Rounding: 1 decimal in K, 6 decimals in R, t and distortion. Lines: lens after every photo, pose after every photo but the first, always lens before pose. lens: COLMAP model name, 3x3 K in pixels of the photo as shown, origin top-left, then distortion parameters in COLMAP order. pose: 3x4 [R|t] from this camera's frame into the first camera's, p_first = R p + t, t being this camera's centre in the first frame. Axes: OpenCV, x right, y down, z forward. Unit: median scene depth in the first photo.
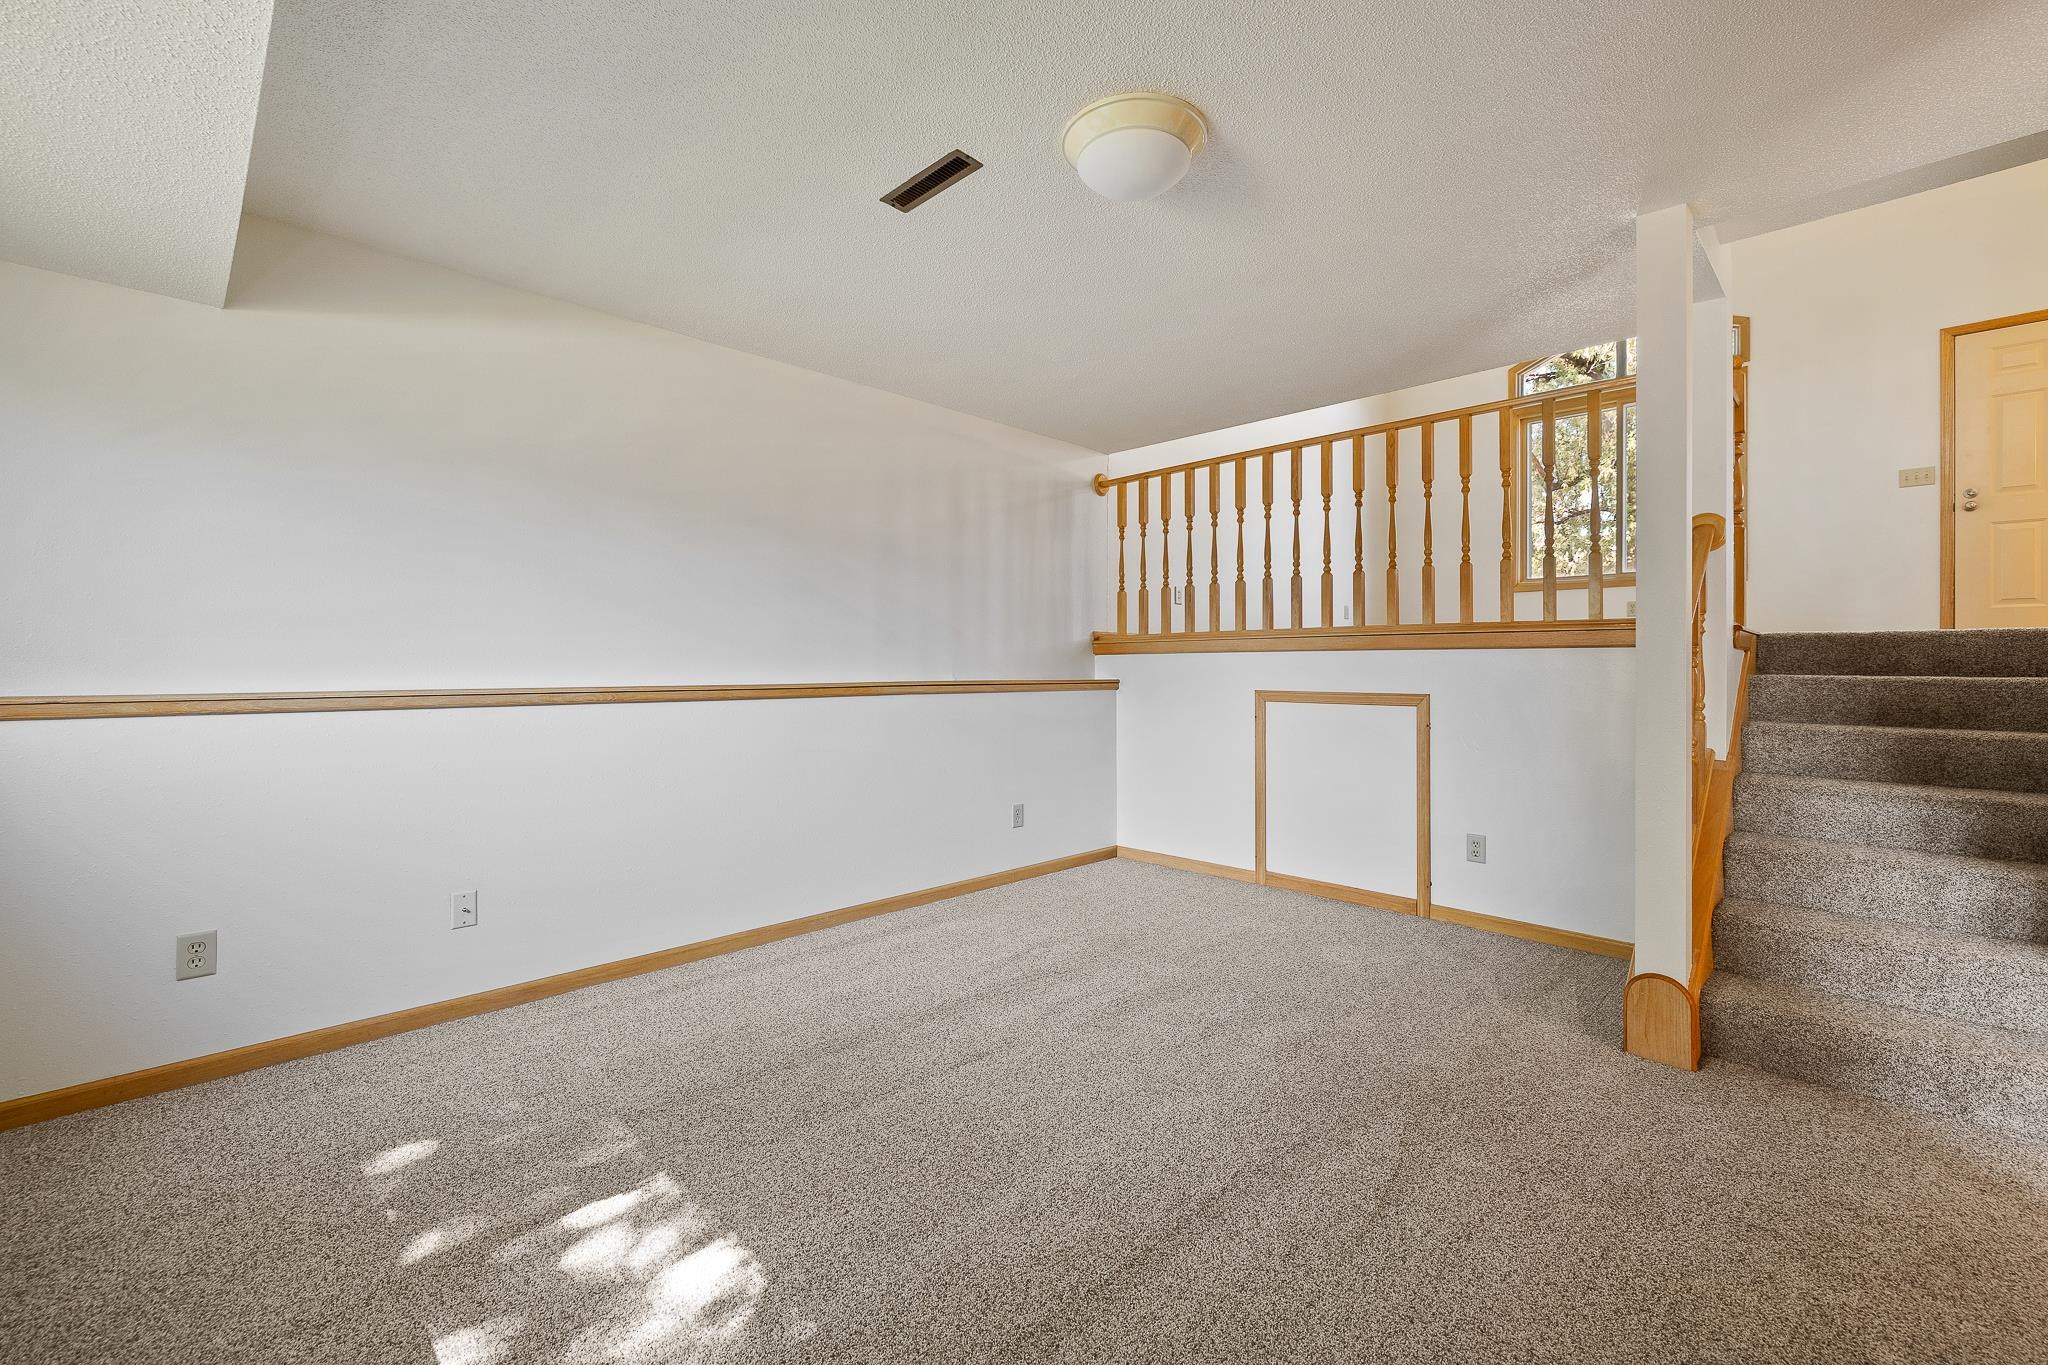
lens RADIAL K [[853.0, 0, 1041.5], [0, 853.0, 666.8], [0, 0, 1]] dist [-0.002784, -0.000142]
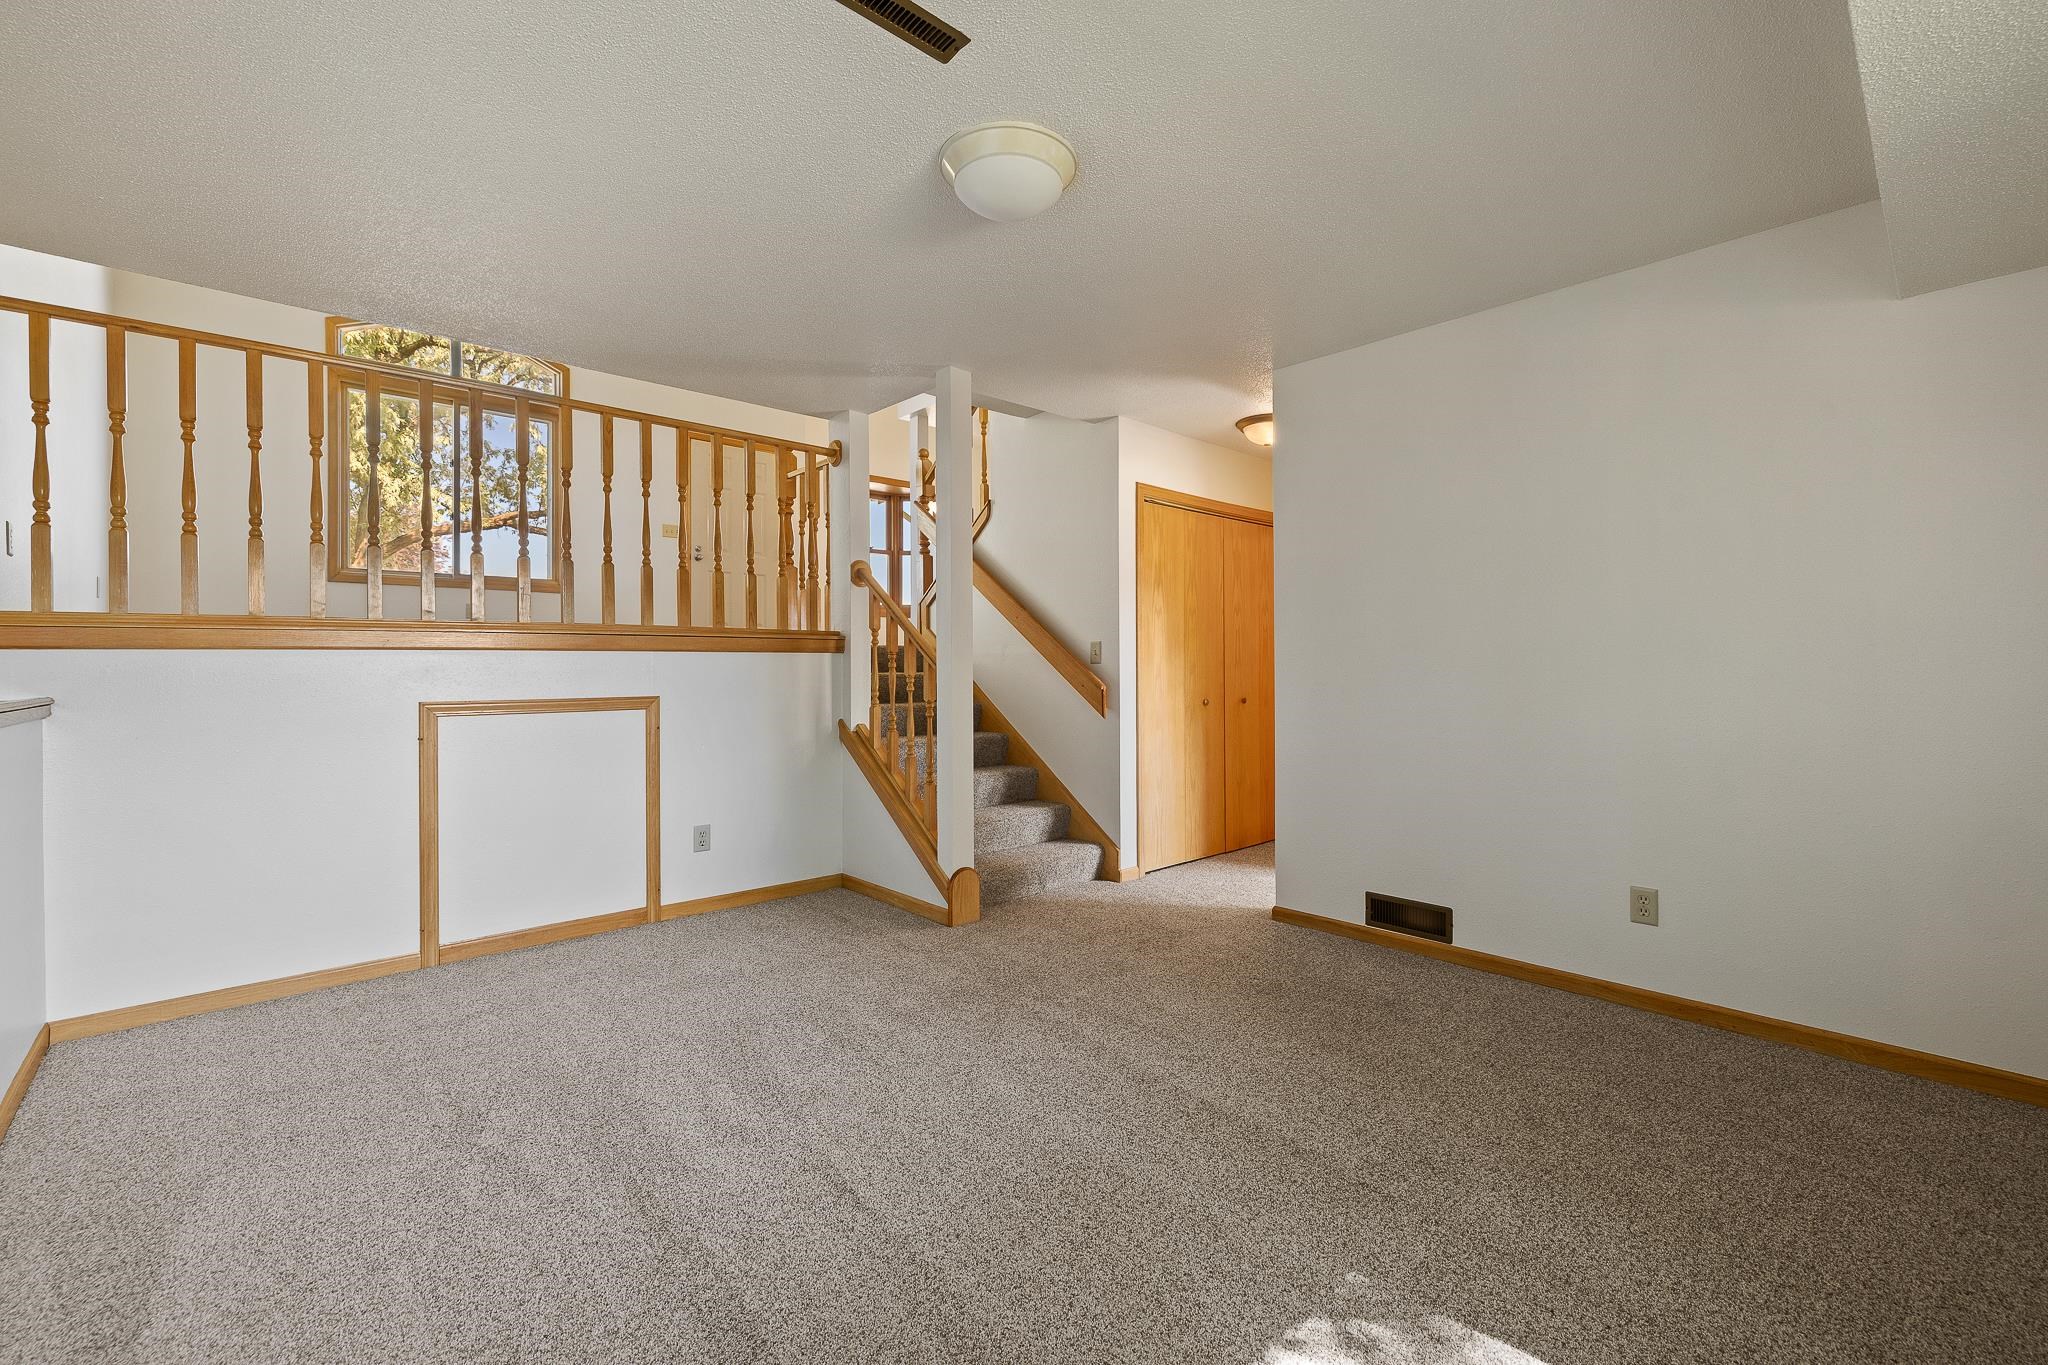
lens RADIAL K [[853.0, 0, 1041.5], [0, 853.0, 666.8], [0, 0, 1]] dist [-0.002784, -0.000142]
pose [[0.052251, -0.003522, 0.998628, -0.485441], [0.006685, 0.999973, 0.003177, -0.001989], [-0.998612, 0.006510, 0.052274, 0.472906]]
